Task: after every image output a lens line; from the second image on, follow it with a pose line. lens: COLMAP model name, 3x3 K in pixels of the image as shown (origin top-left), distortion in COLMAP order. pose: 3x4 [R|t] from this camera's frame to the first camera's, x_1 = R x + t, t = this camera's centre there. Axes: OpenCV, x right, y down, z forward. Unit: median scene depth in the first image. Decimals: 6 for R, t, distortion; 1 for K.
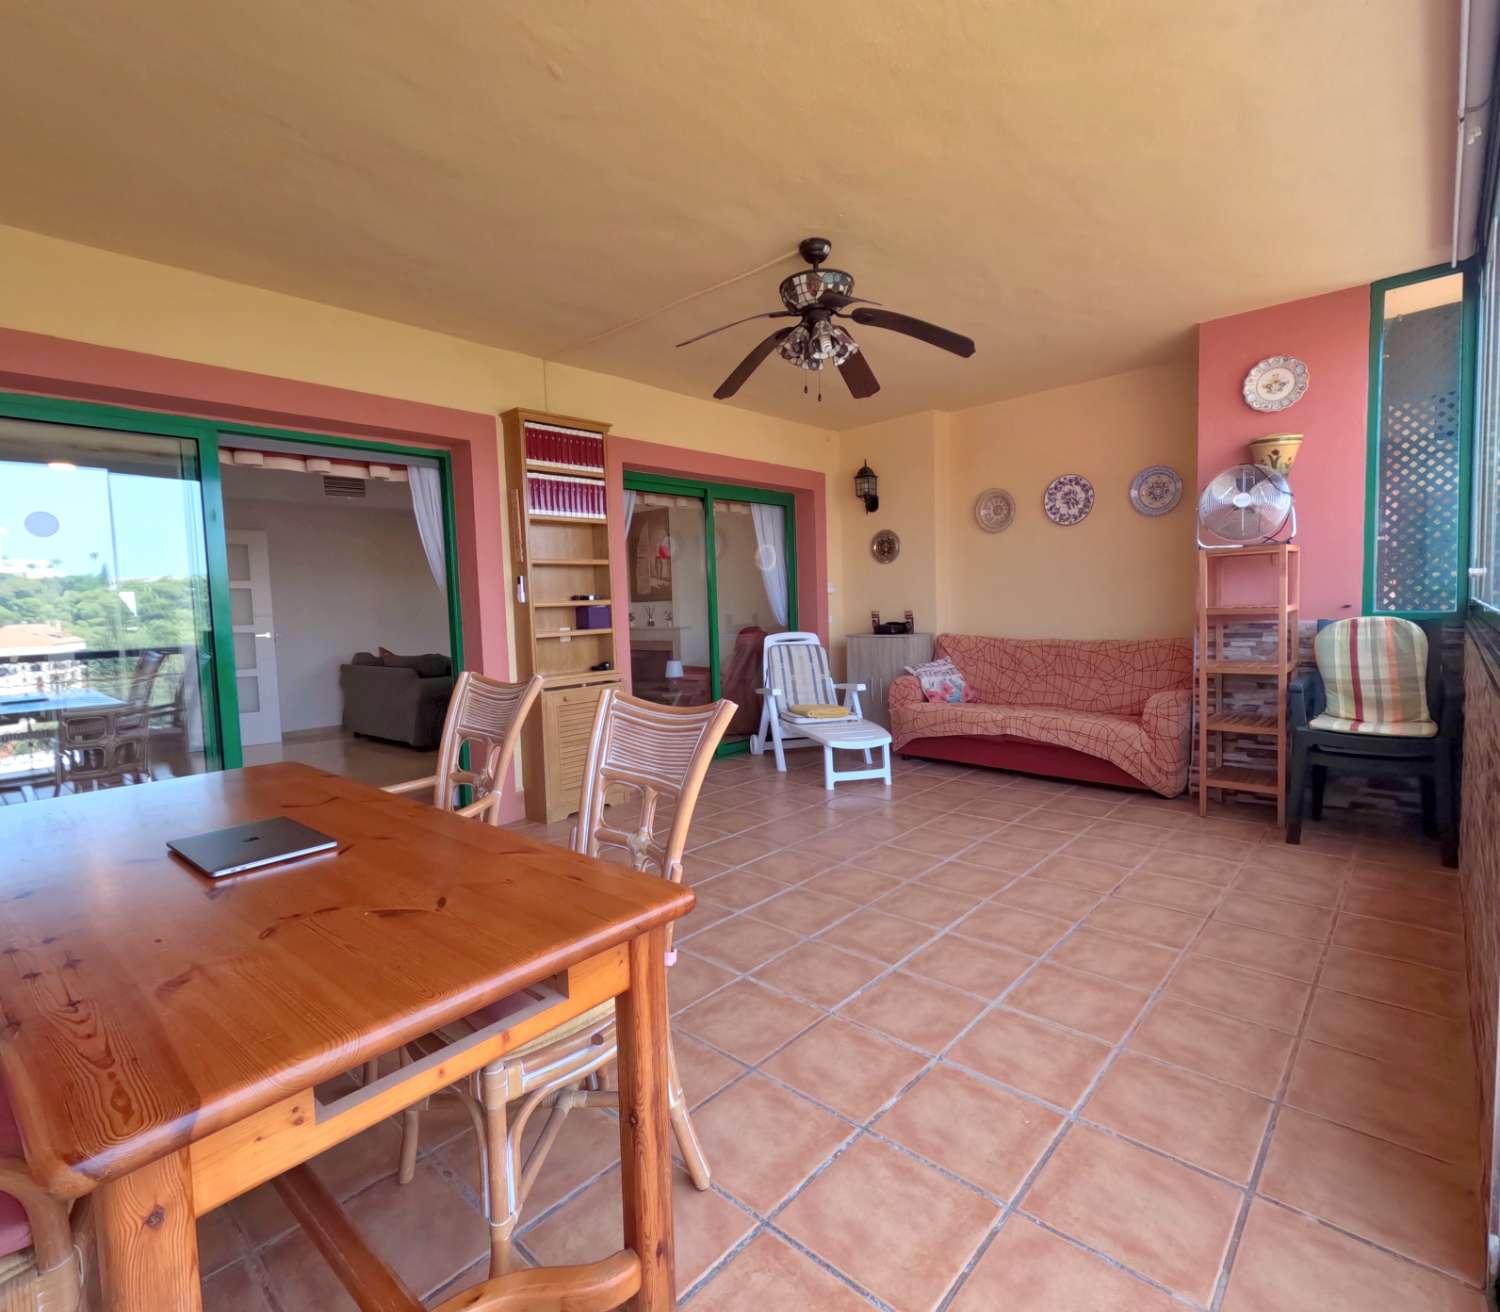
lens RADIAL K [[747.1, 0, 746.7], [0, 747.1, 660.5], [0, 0, 1]] dist [-0.008126, 0.006200]
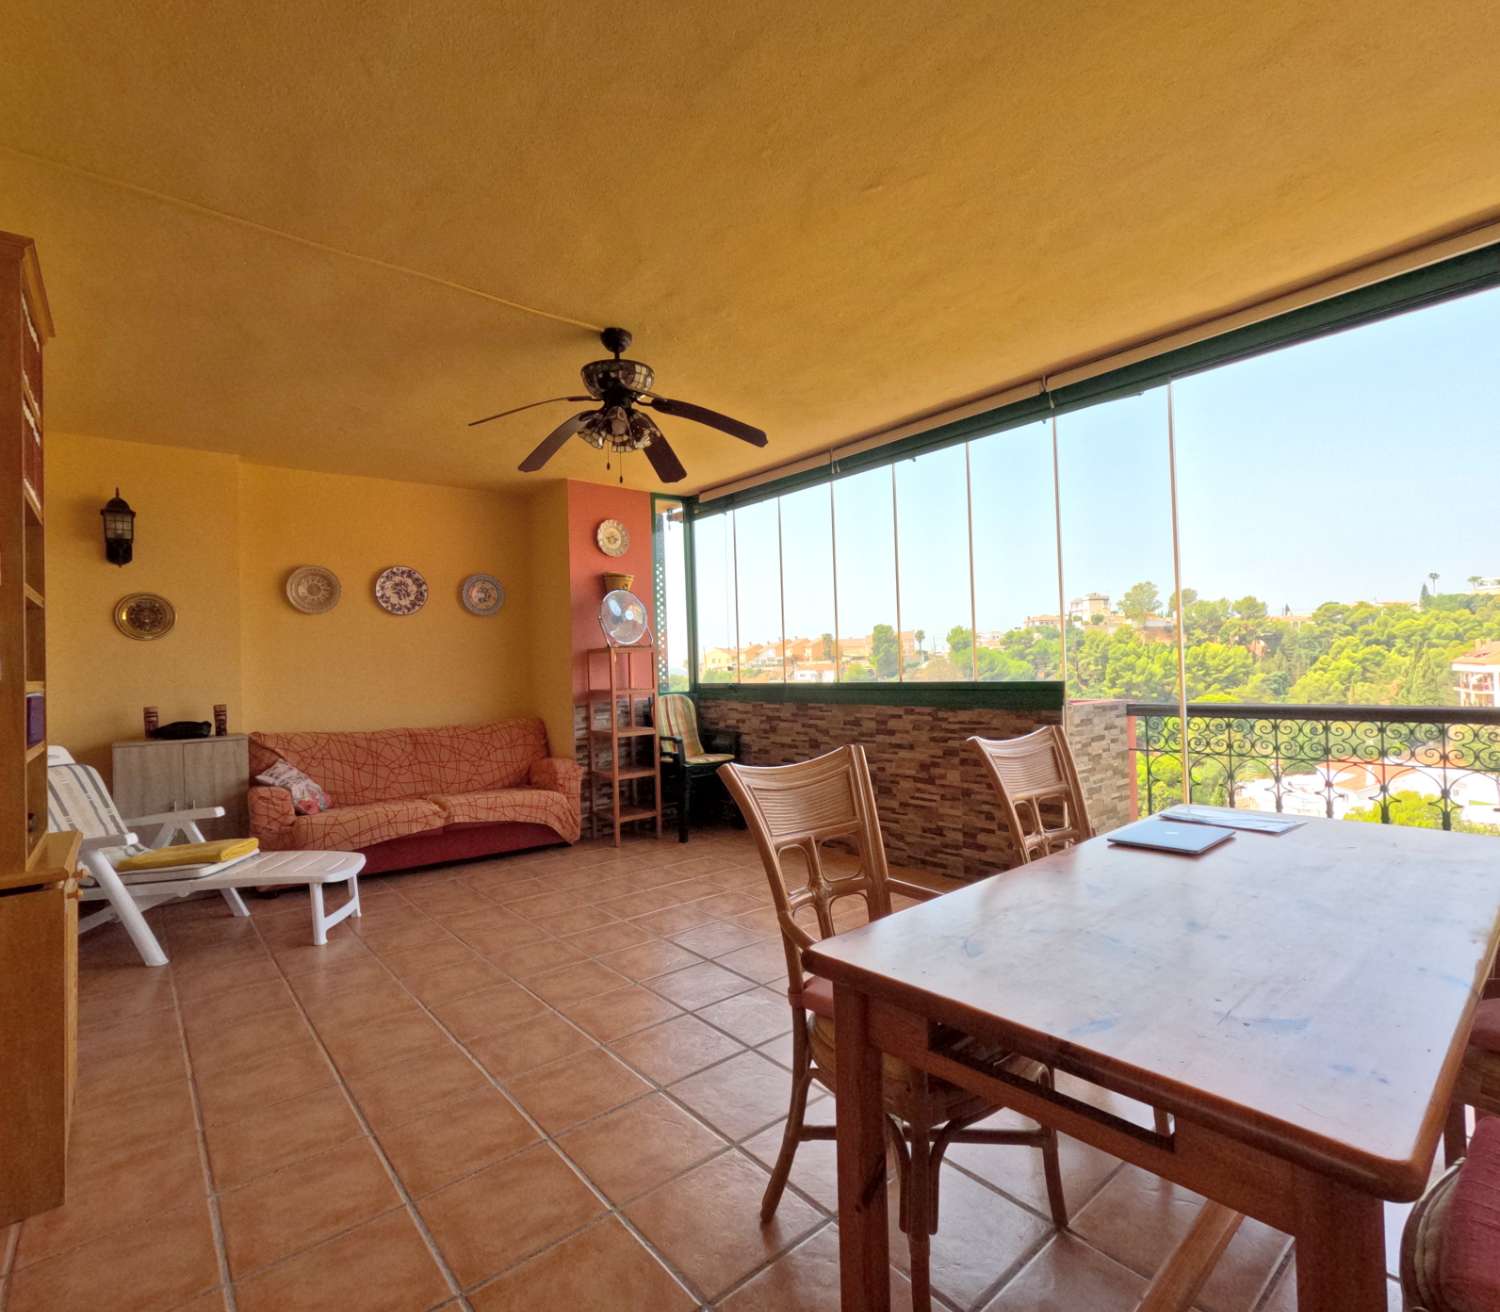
lens RADIAL K [[747.1, 0, 746.5], [0, 747.1, 657.7], [0, 0, 1]] dist [-0.008126, 0.006200]
pose [[0.134152, 0.044151, 0.989977, -0.540195], [0.101078, 0.993187, -0.057991, -0.019778], [-0.985792, 0.107845, 0.128775, 0.445088]]
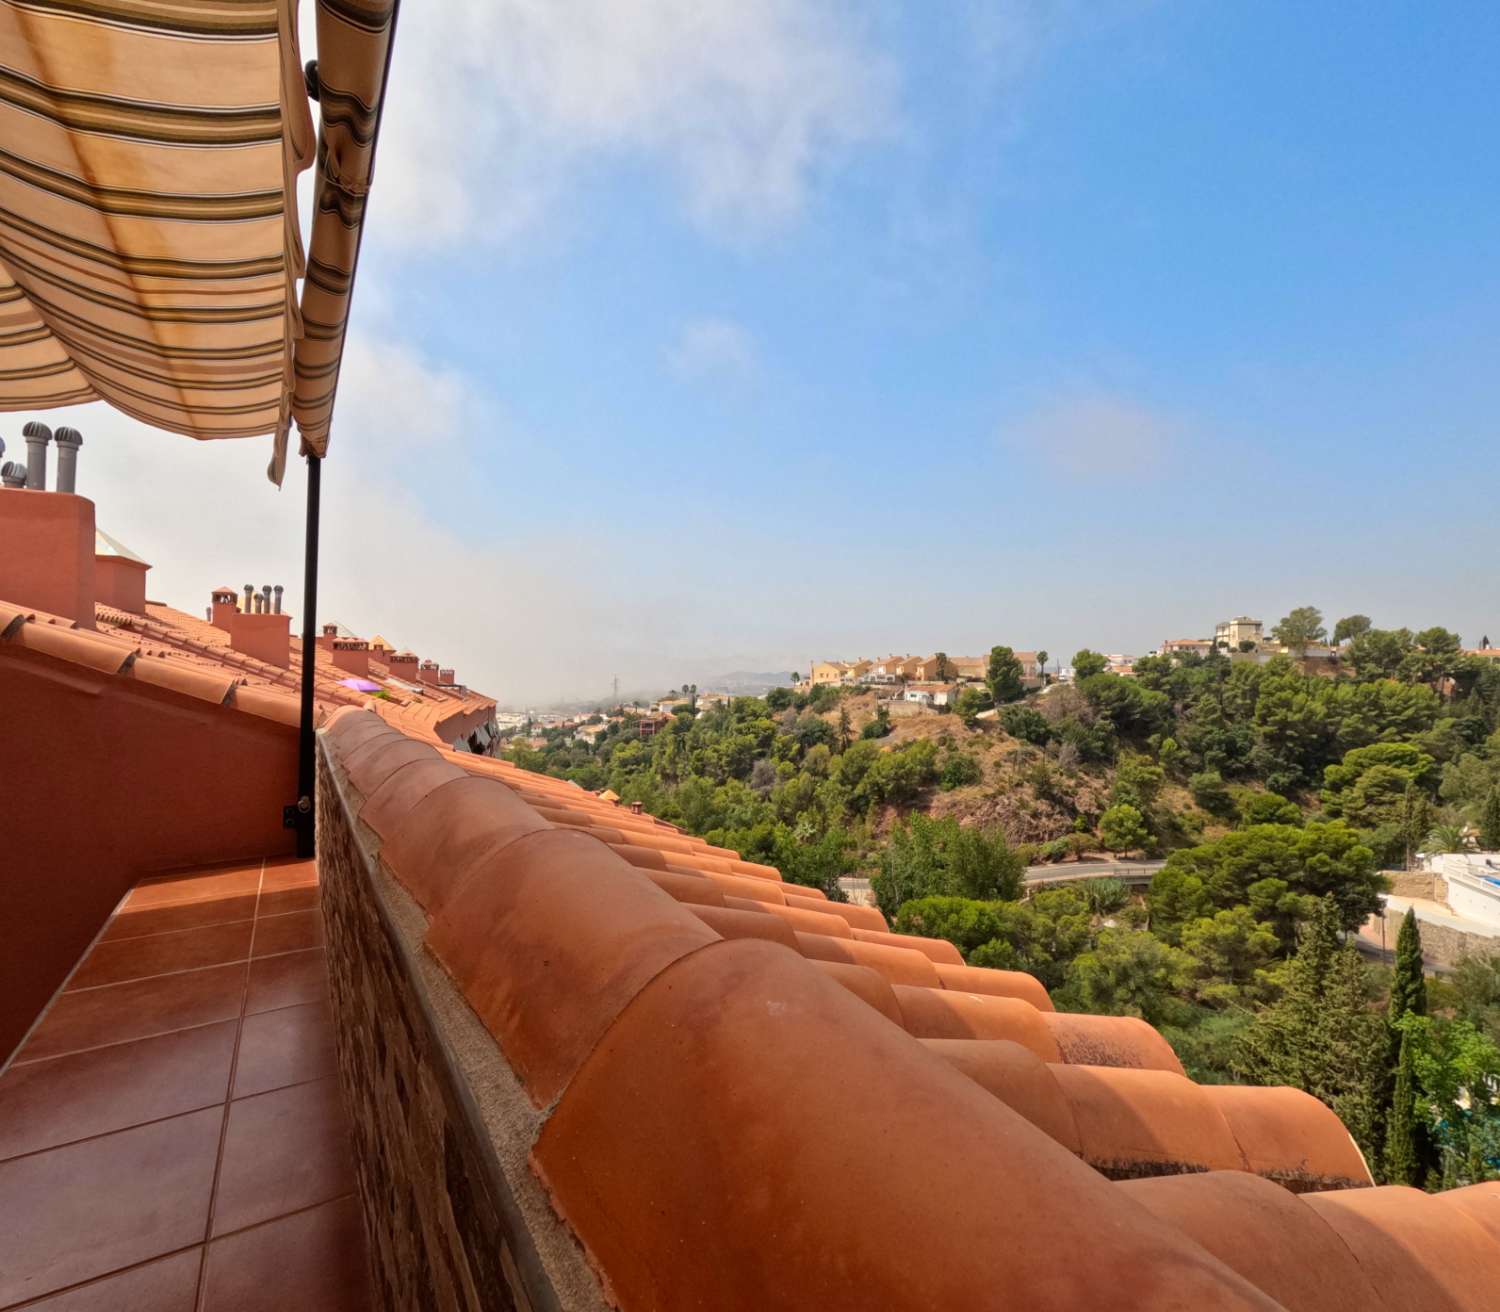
lens RADIAL K [[747.1, 0, 741.9], [0, 747.1, 658.2], [0, 0, 1]] dist [-0.008126, 0.006200]
pose [[0.281049, 0.056551, 0.958026, -0.526061], [0.049310, 0.996093, -0.073263, -0.039528], [-0.958426, 0.067831, 0.277163, 0.443344]]
